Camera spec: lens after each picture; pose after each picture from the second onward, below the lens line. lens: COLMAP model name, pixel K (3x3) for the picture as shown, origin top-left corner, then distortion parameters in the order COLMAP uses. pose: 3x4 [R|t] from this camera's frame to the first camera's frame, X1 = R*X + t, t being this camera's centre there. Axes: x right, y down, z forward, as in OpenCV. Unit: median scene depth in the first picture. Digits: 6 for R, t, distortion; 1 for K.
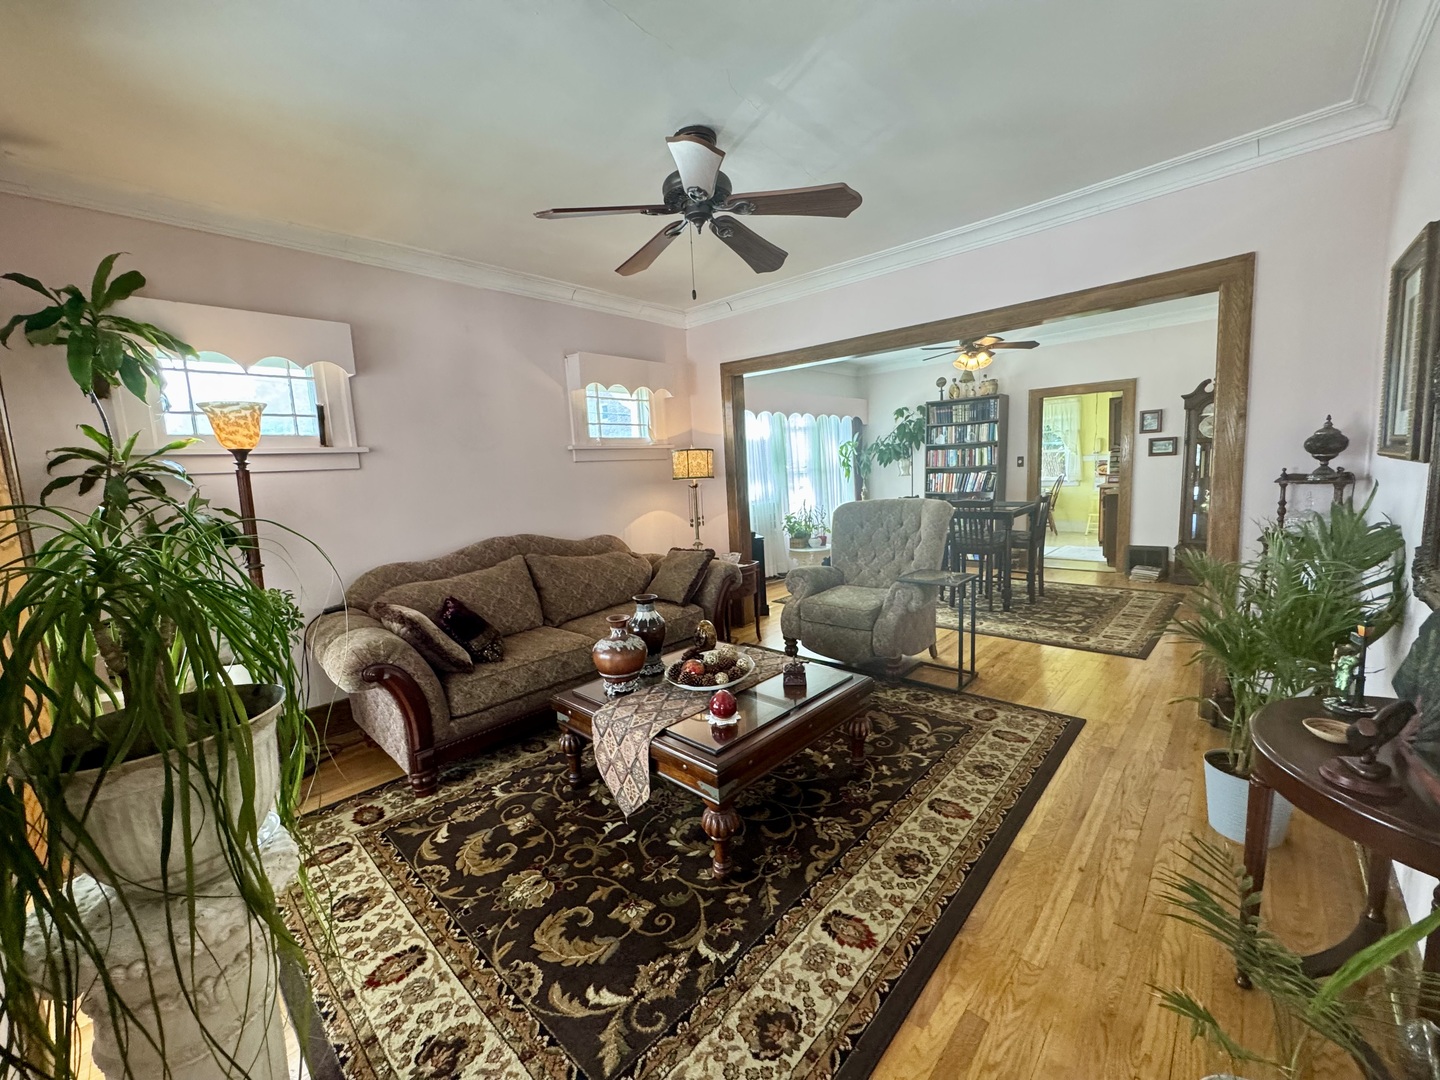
lens RADIAL K [[573.6, 0, 718.7], [0, 573.6, 539.0], [0, 0, 1]] dist [-0.003044, 0.000277]
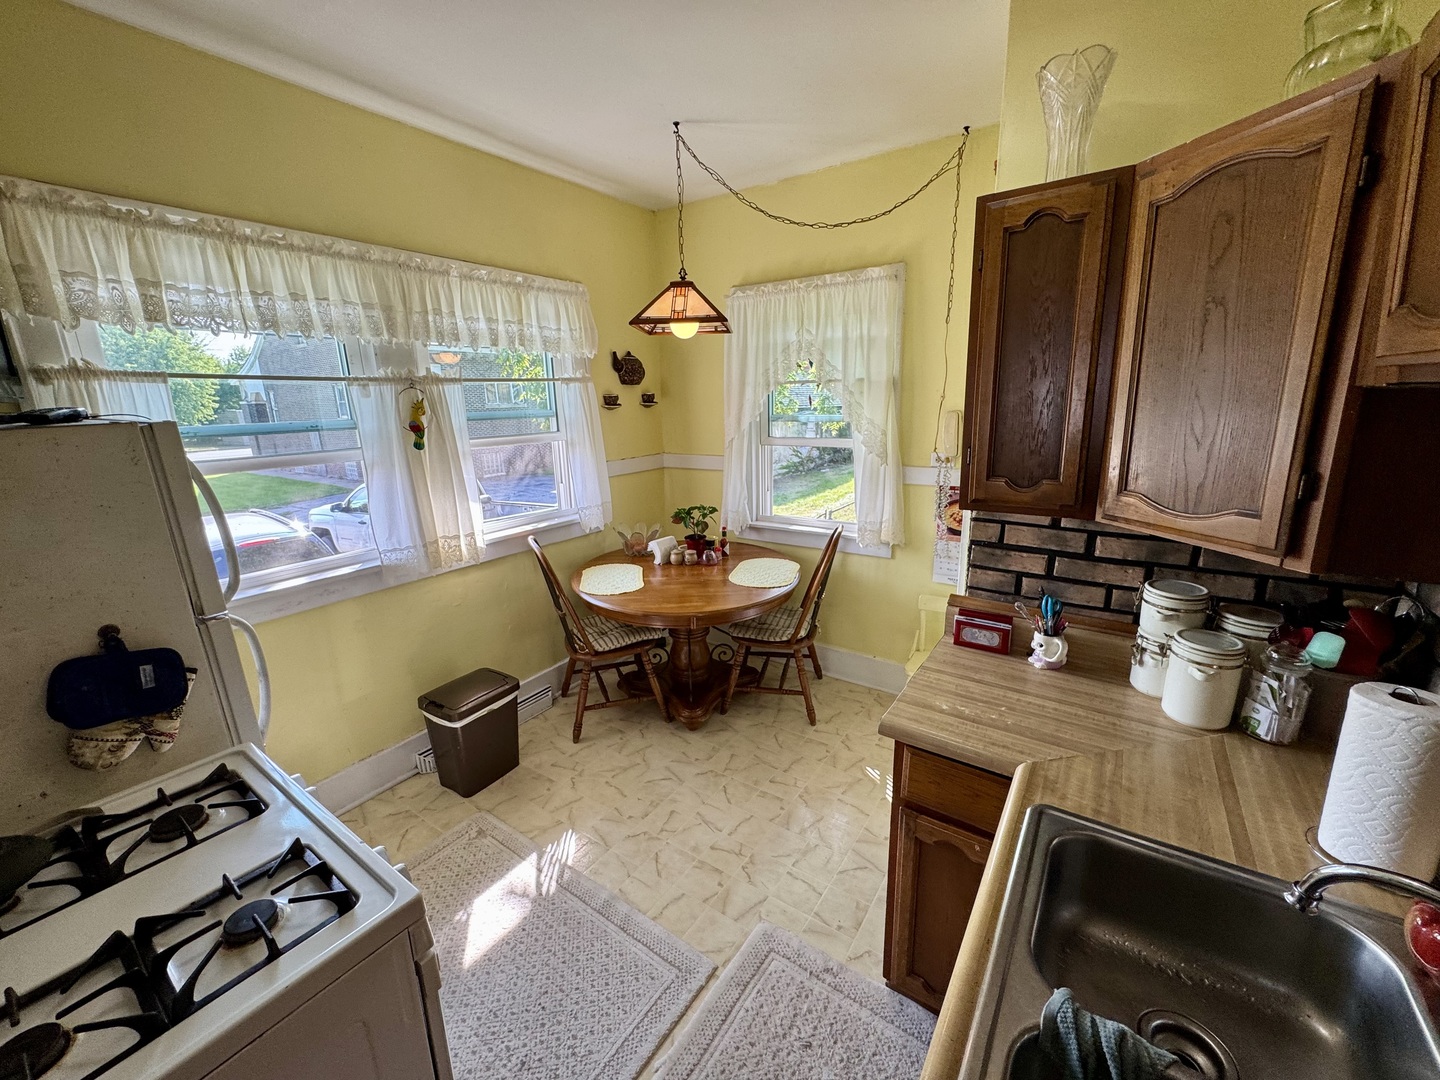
lens RADIAL K [[575.9, 0, 719.8], [0, 575.9, 537.2], [0, 0, 1]] dist [-0.002884, 0.000235]
pose [[0.989694, -0.005633, 0.143087, 0.761878], [-0.009997, 0.994070, 0.108280, -0.216476], [-0.142848, -0.108595, 0.983769, 1.091315]]
